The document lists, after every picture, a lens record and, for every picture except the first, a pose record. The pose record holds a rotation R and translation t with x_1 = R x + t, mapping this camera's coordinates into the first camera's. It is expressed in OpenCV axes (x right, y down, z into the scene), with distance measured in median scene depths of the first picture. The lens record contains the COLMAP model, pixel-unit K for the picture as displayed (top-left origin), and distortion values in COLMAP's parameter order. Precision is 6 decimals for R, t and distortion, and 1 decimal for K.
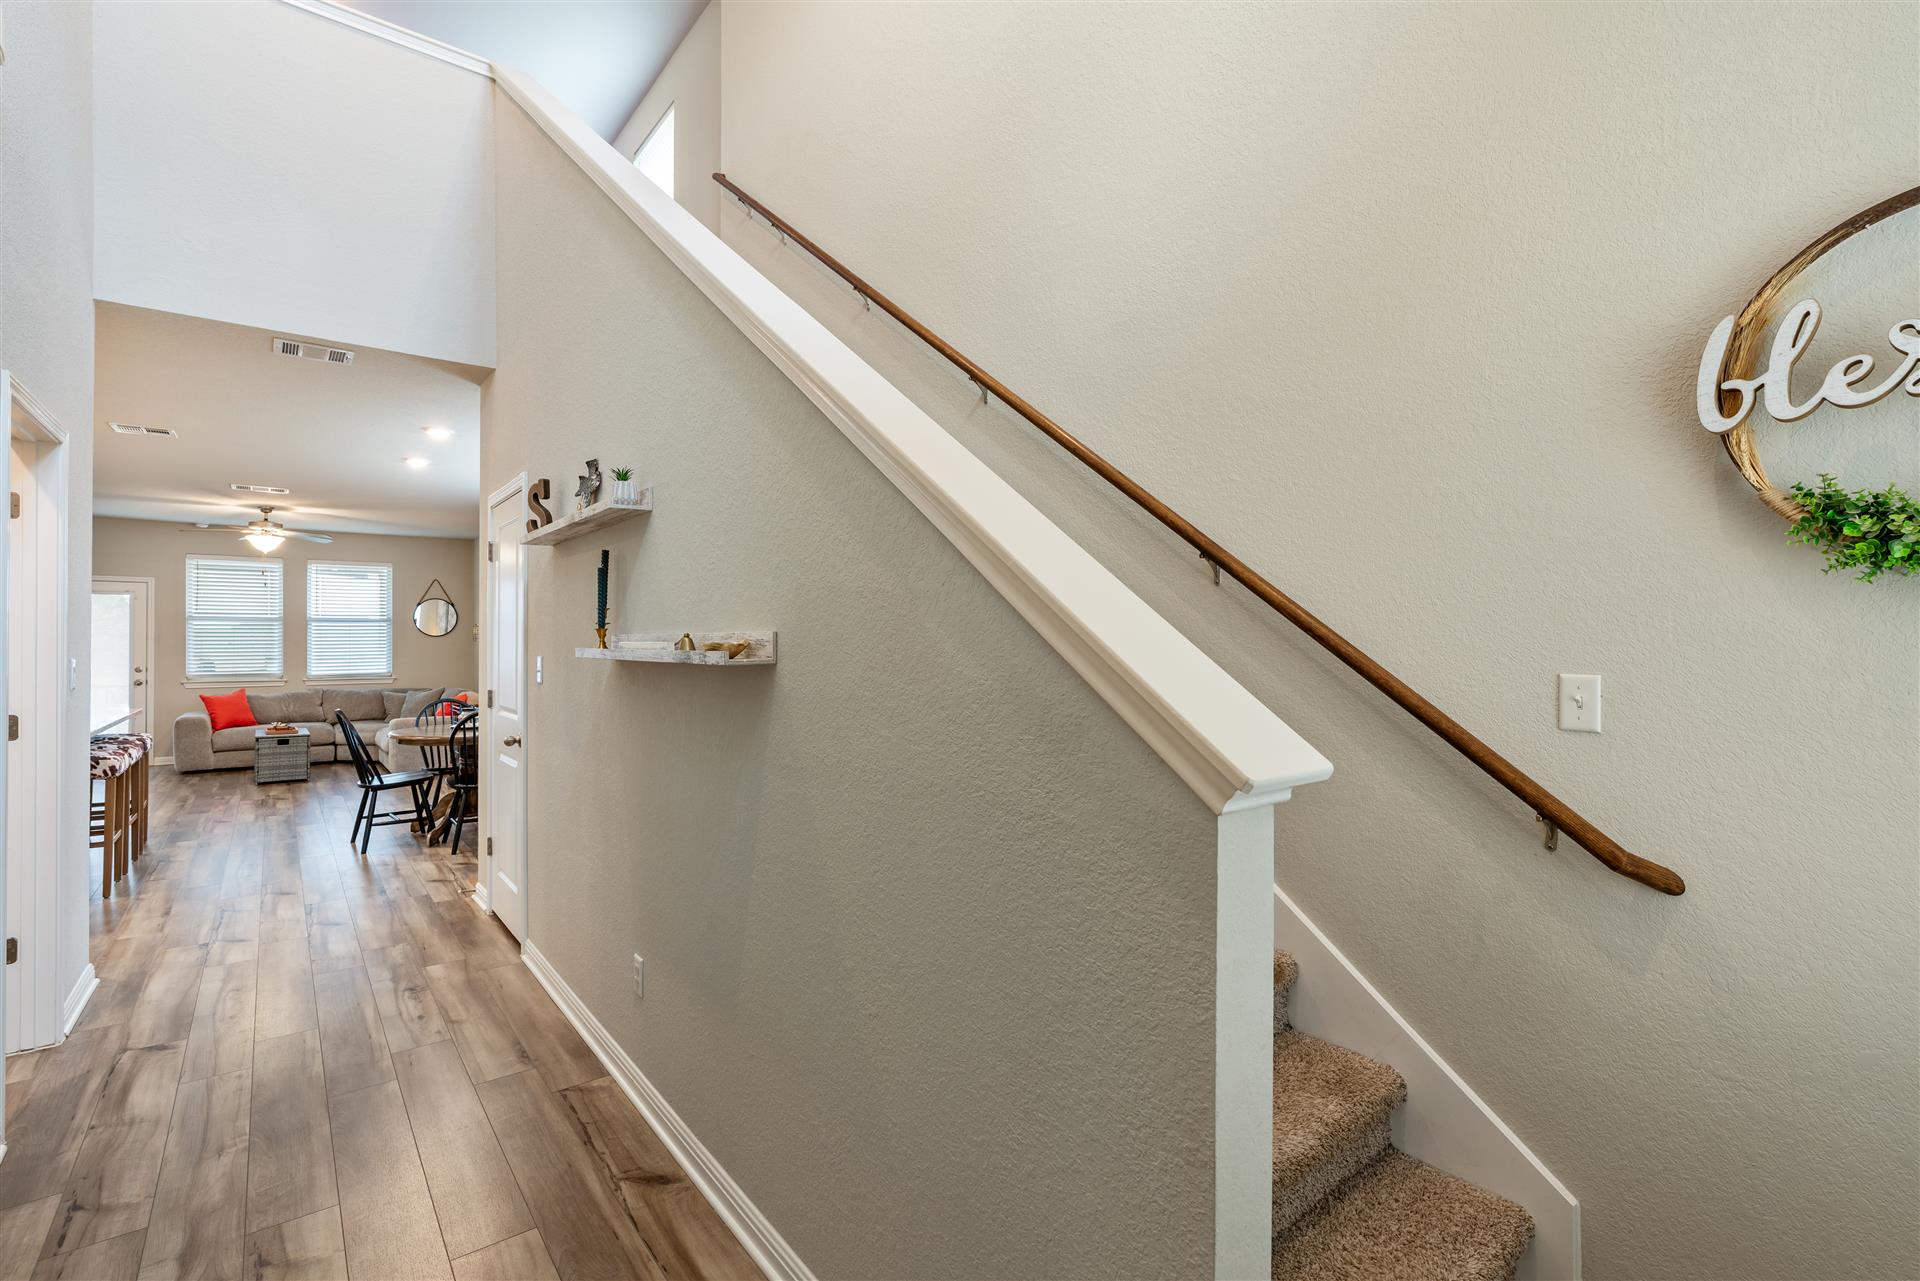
lens RADIAL K [[865.7, 0, 947.8], [0, 865.7, 636.0], [0, 0, 1]] dist [0.000469, 0.002002]
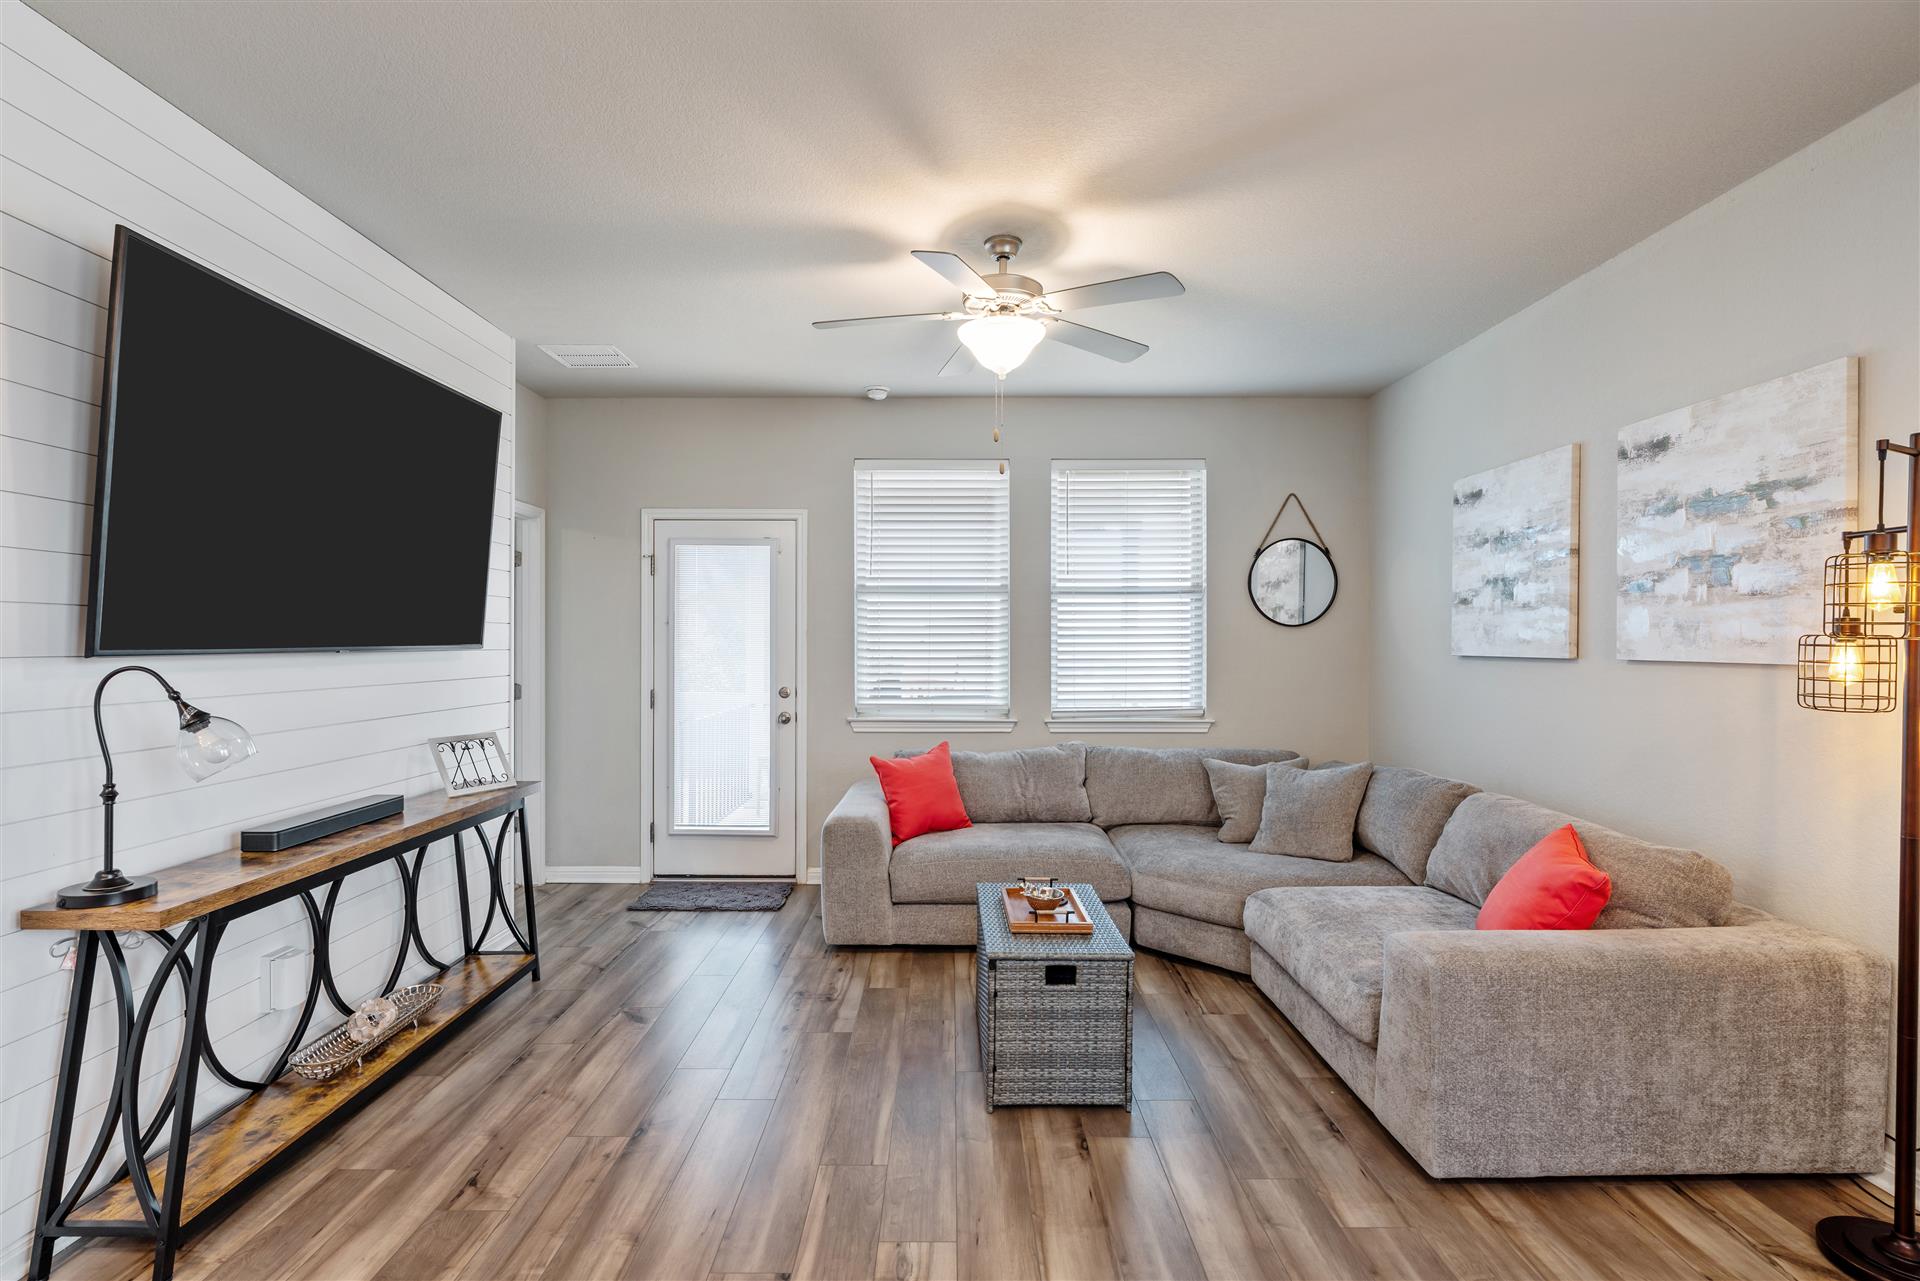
lens RADIAL K [[865.7, 0, 959.2], [0, 865.7, 638.1], [0, 0, 1]] dist [0.000469, 0.002002]
pose [[0.795721, 0.002373, -0.605659, -0.533758], [0.001399, 0.999982, 0.005757, 0.004342], [0.605662, -0.005428, 0.795703, 0.644952]]
